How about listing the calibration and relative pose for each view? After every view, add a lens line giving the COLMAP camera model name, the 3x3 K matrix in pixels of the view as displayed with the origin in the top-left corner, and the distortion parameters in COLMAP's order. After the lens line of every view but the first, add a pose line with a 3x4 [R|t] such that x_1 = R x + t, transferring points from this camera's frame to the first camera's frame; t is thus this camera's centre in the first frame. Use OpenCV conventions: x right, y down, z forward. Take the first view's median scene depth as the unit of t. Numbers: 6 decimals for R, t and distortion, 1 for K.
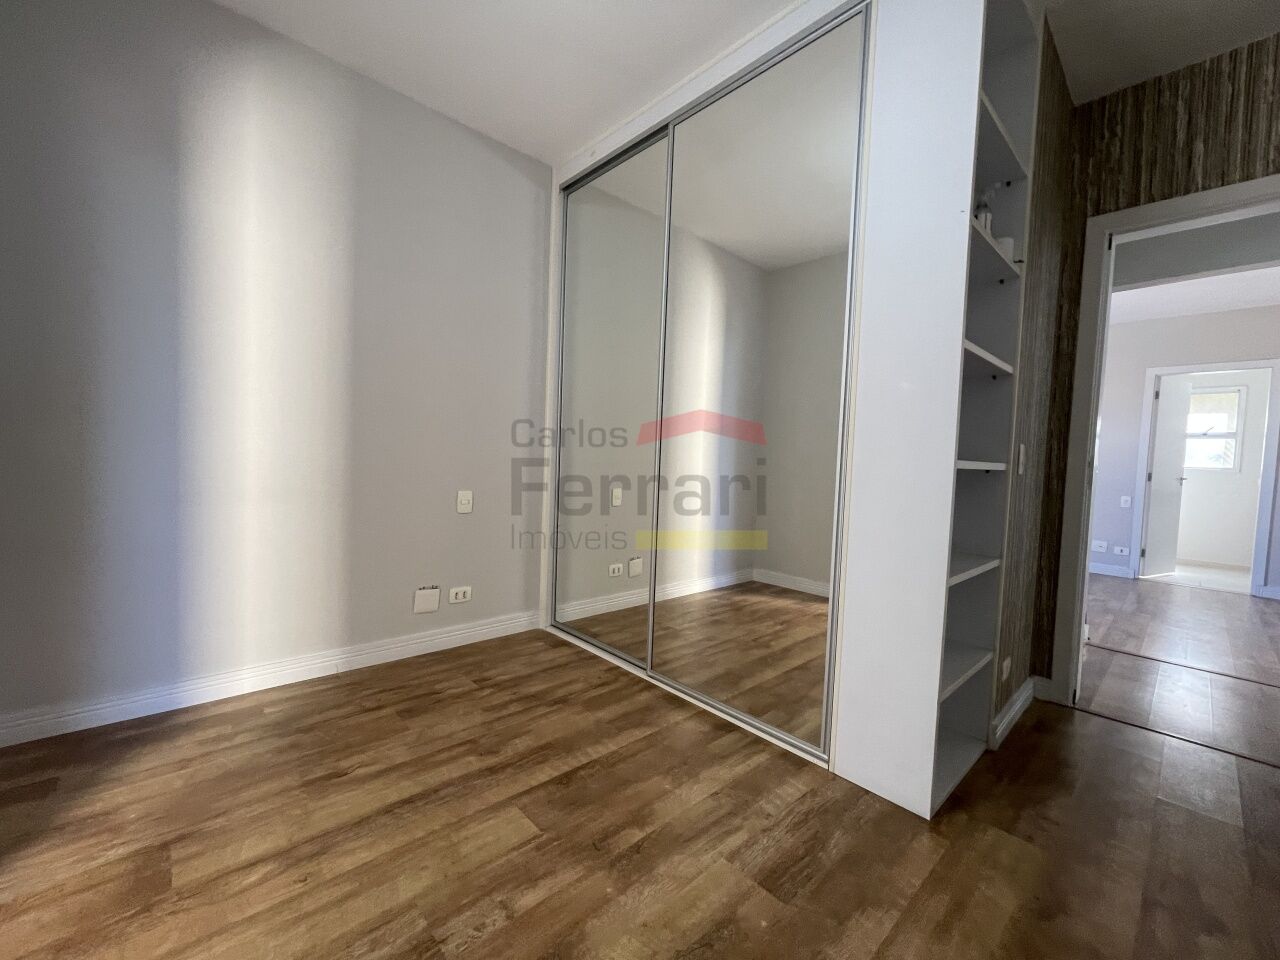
lens RADIAL K [[526.0, 0, 640.0], [0, 526.0, 480.0], [0, 0, 1]] dist [0.000722, 0.000317]
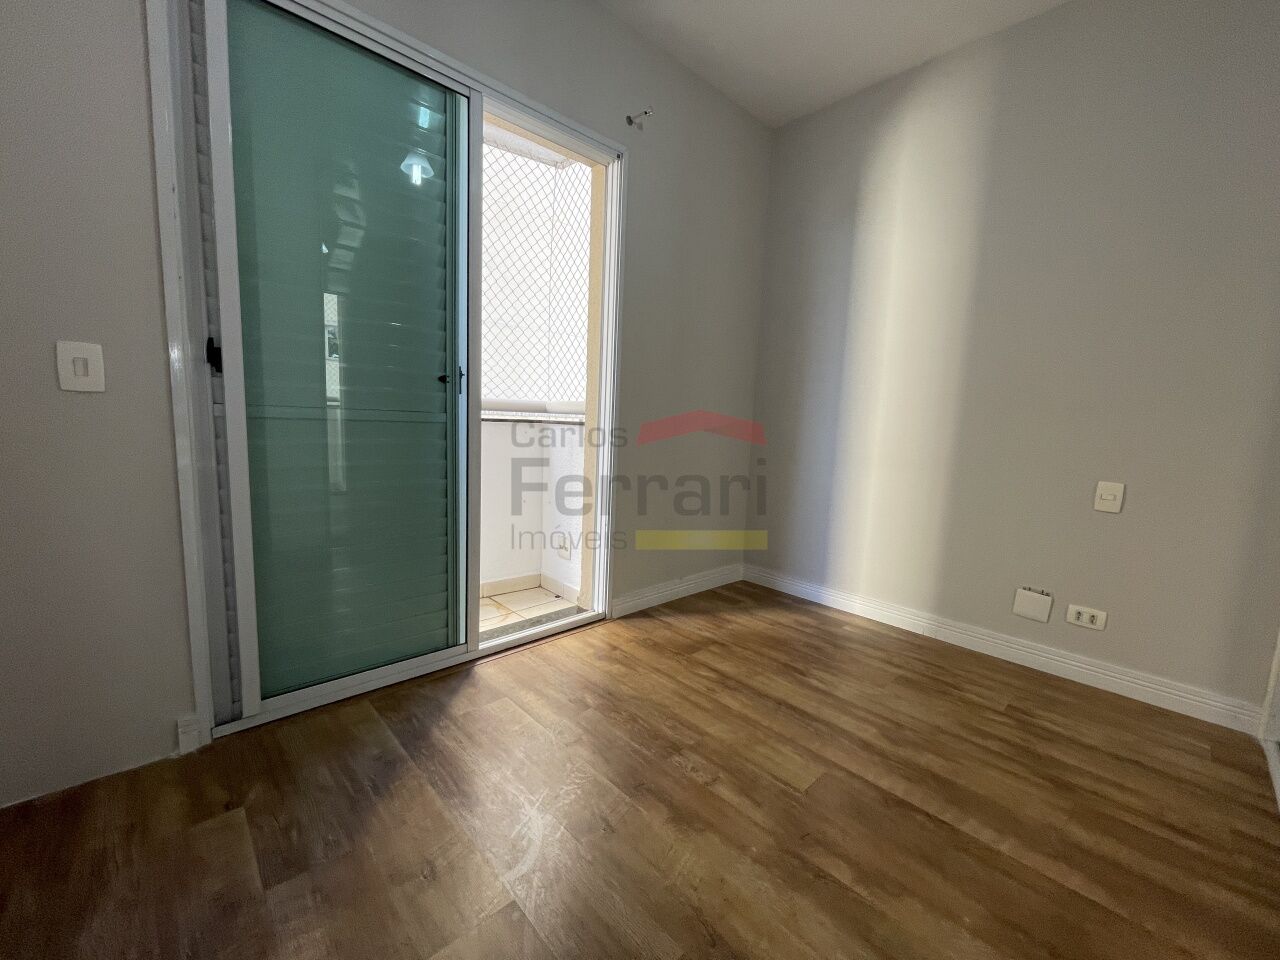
lens RADIAL K [[526.0, 0, 640.0], [0, 526.0, 480.0], [0, 0, 1]] dist [0.000722, 0.000317]
pose [[0.001872, 0.079087, -0.996866, 0.590901], [-0.080768, 0.993623, 0.078678, 0.018991], [0.996731, 0.080367, 0.008248, 0.488813]]
